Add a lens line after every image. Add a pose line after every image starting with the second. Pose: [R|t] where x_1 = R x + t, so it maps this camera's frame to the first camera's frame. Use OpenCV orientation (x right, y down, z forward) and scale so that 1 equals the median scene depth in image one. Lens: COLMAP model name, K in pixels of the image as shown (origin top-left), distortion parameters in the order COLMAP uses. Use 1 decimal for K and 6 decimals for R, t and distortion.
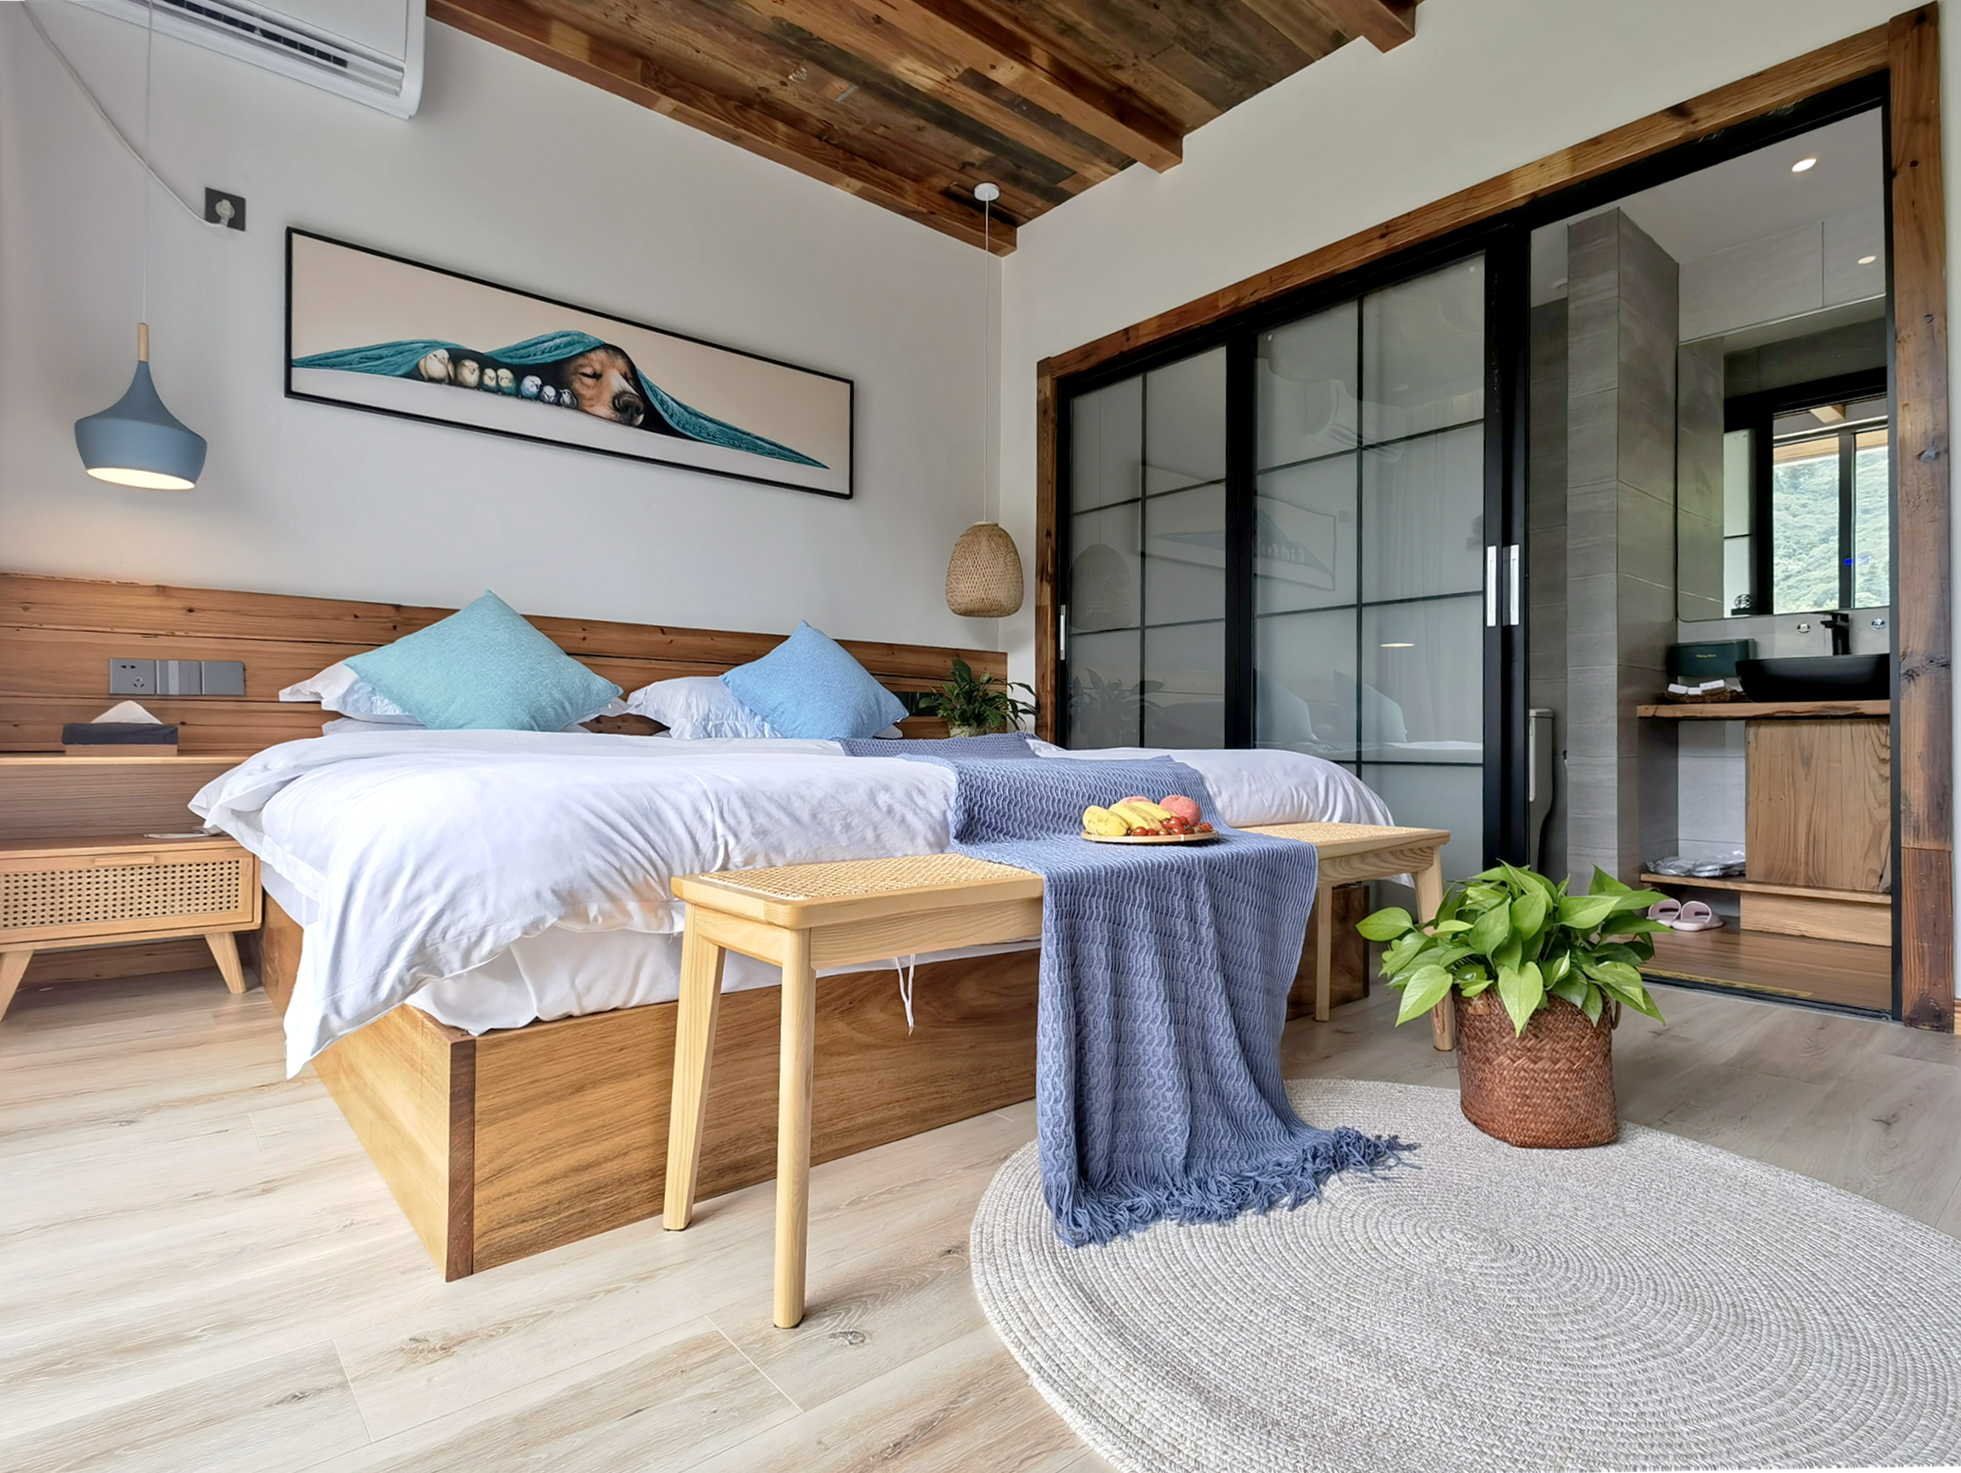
lens RADIAL K [[1021.5, 0, 980.5], [0, 1021.5, 736.5], [0, 0, 1]] dist [-0.002278, -0.001424]
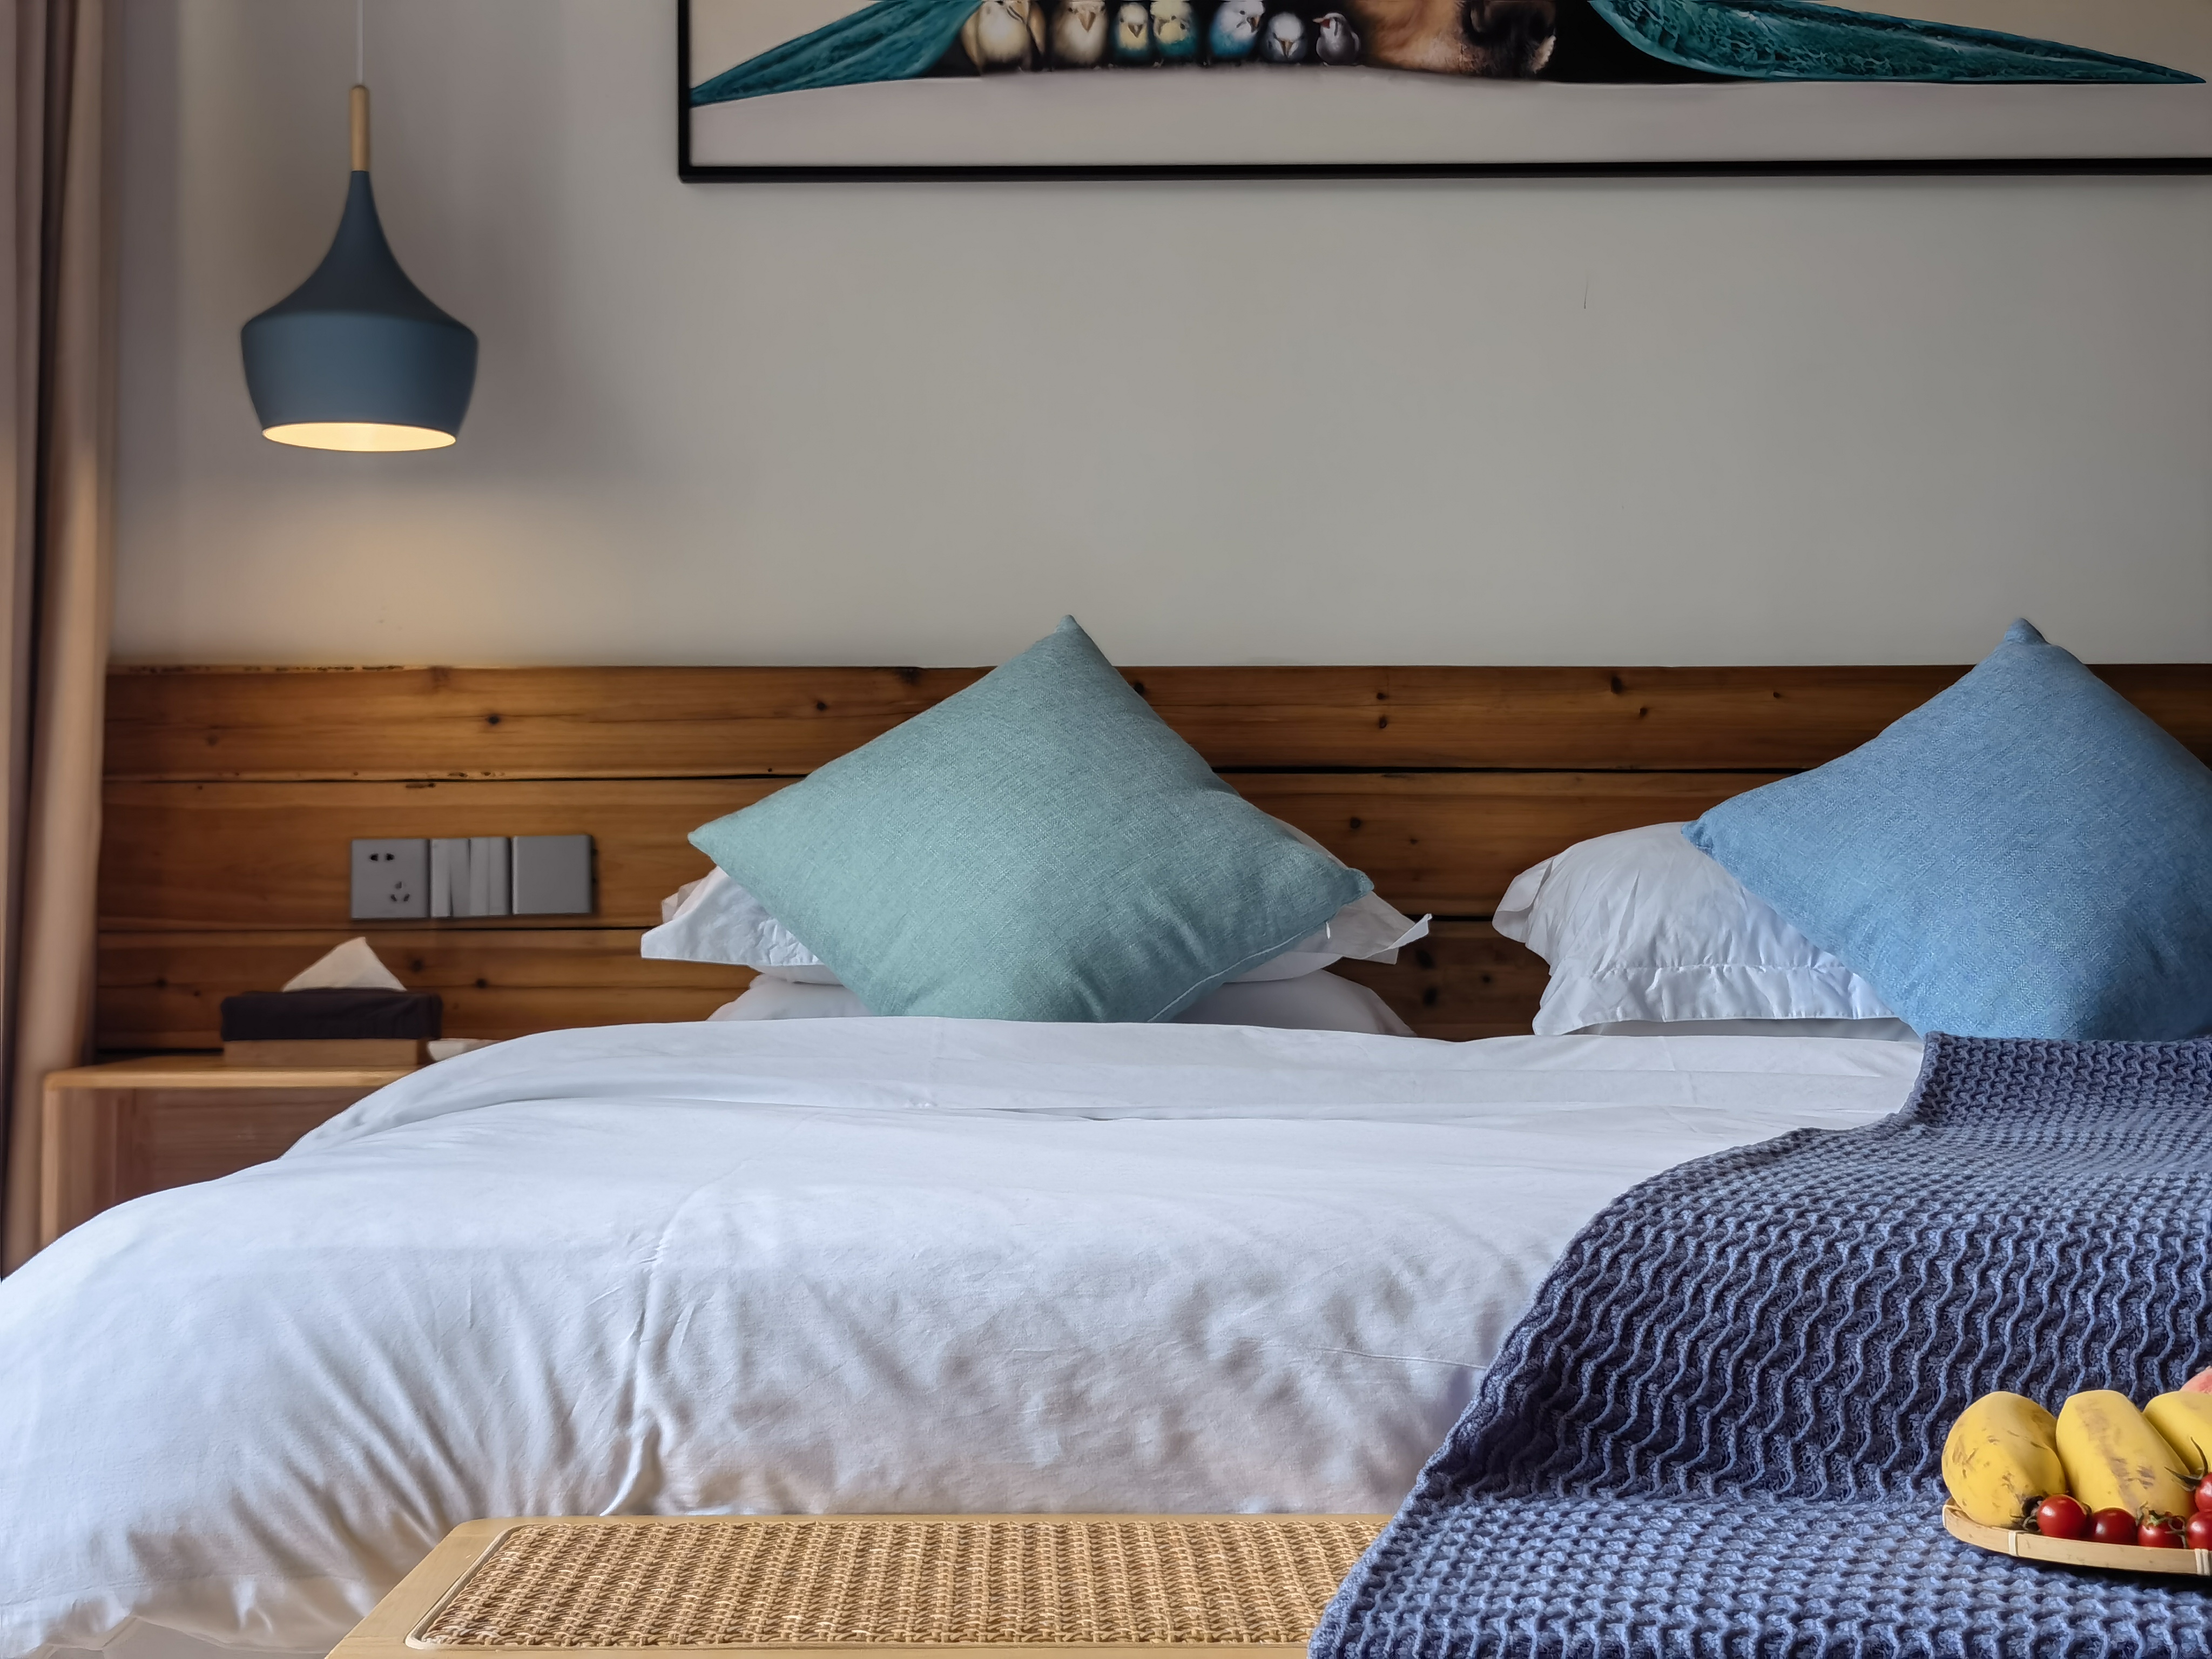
lens RADIAL K [[3230.6, 0, 1106.0], [0, 3230.6, 829.5], [0, 0, 1]] dist [0.113559, -0.071674]
pose [[0.758137, -0.026280, -0.651565, 0.335847], [0.010273, 0.999545, -0.028363, -0.038906], [0.652014, 0.014809, 0.758062, 0.143033]]
